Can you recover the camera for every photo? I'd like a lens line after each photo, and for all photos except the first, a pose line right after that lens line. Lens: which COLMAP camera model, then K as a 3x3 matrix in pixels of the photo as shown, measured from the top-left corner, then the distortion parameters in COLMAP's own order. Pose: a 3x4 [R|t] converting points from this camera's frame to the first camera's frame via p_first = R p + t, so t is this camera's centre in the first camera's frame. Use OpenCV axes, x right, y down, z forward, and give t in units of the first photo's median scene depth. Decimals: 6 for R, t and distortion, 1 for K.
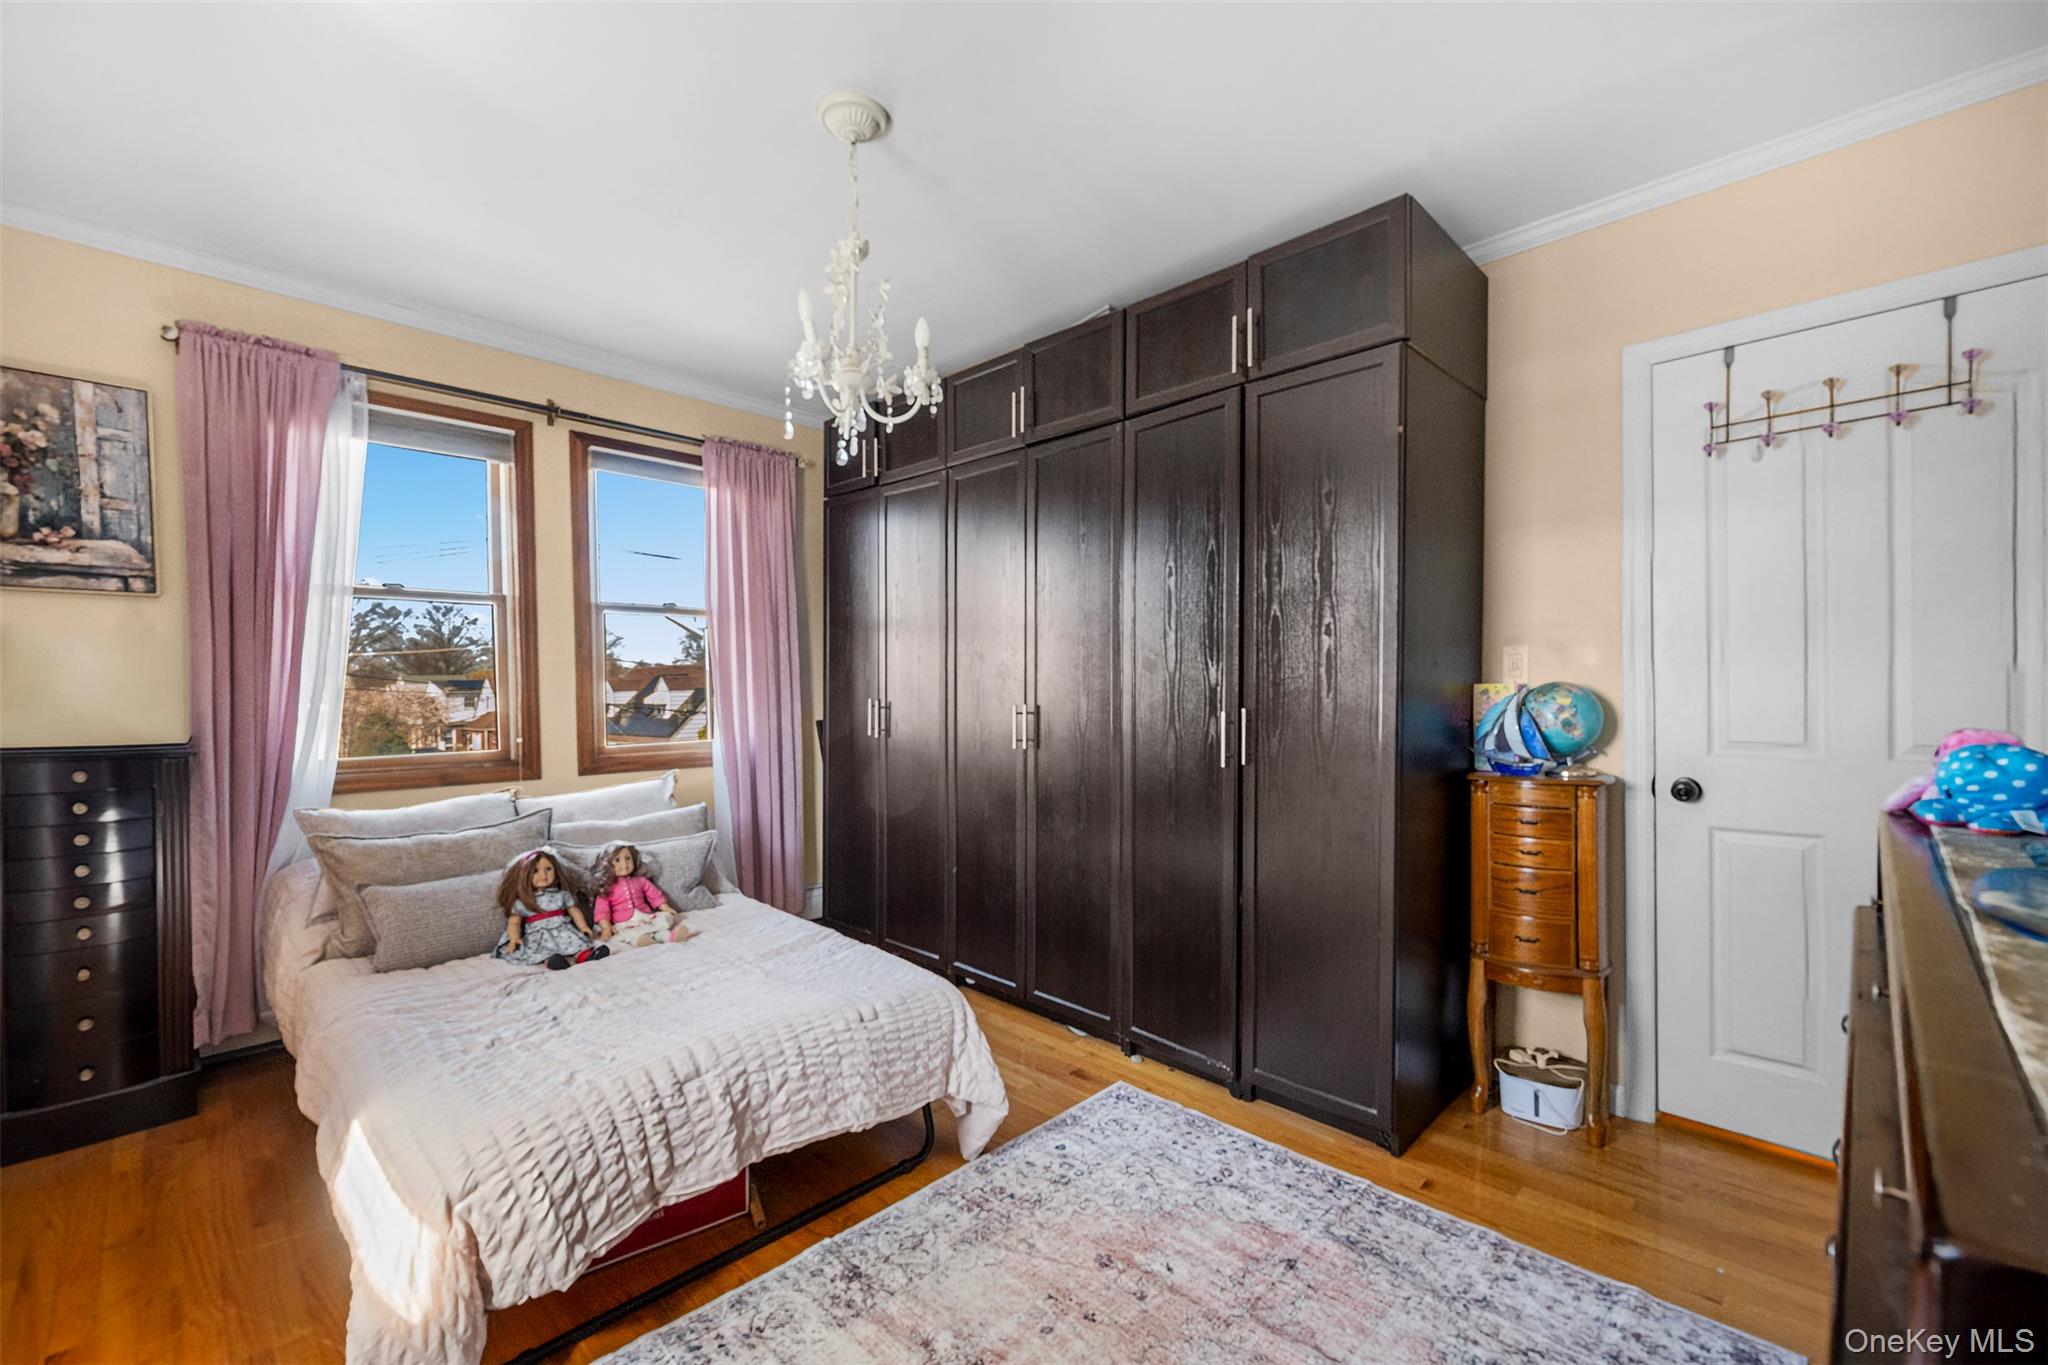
lens RADIAL K [[853.3, 0, 1033.0], [0, 853.3, 694.9], [0, 0, 1]] dist [0.001087, 0.000123]
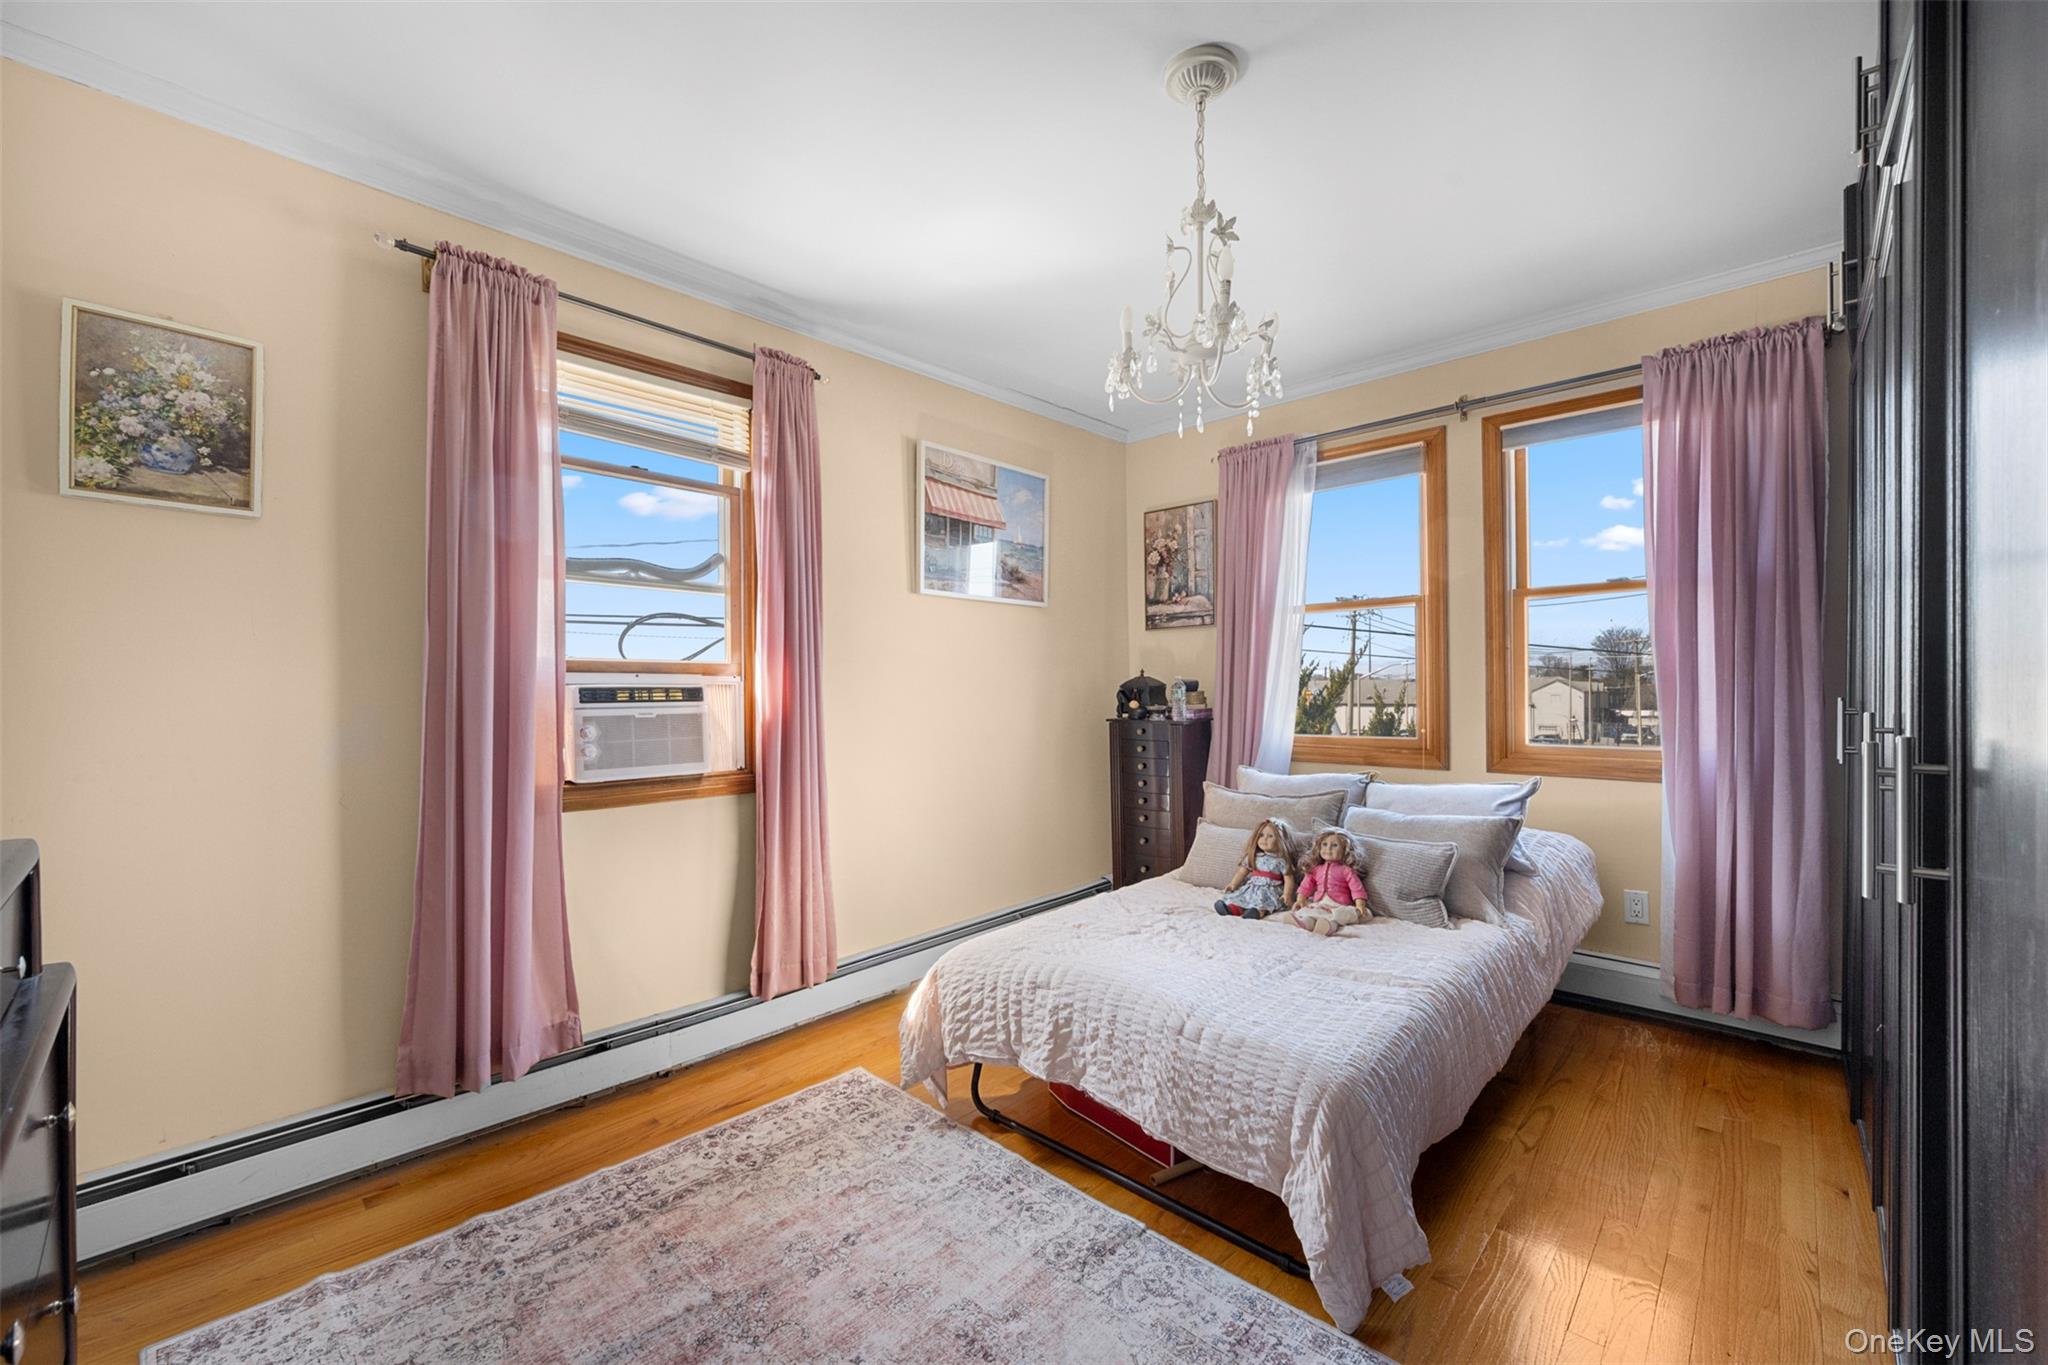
lens RADIAL K [[833.9, 0, 1020.1], [0, 833.9, 689.2], [0, 0, 1]] dist [-0.001608, -0.000024]
pose [[-0.002183, 0.003855, -0.999990, 0.581960], [-0.005998, 0.999975, 0.003868, 0.000070], [0.999980, 0.006006, -0.002160, 0.665357]]
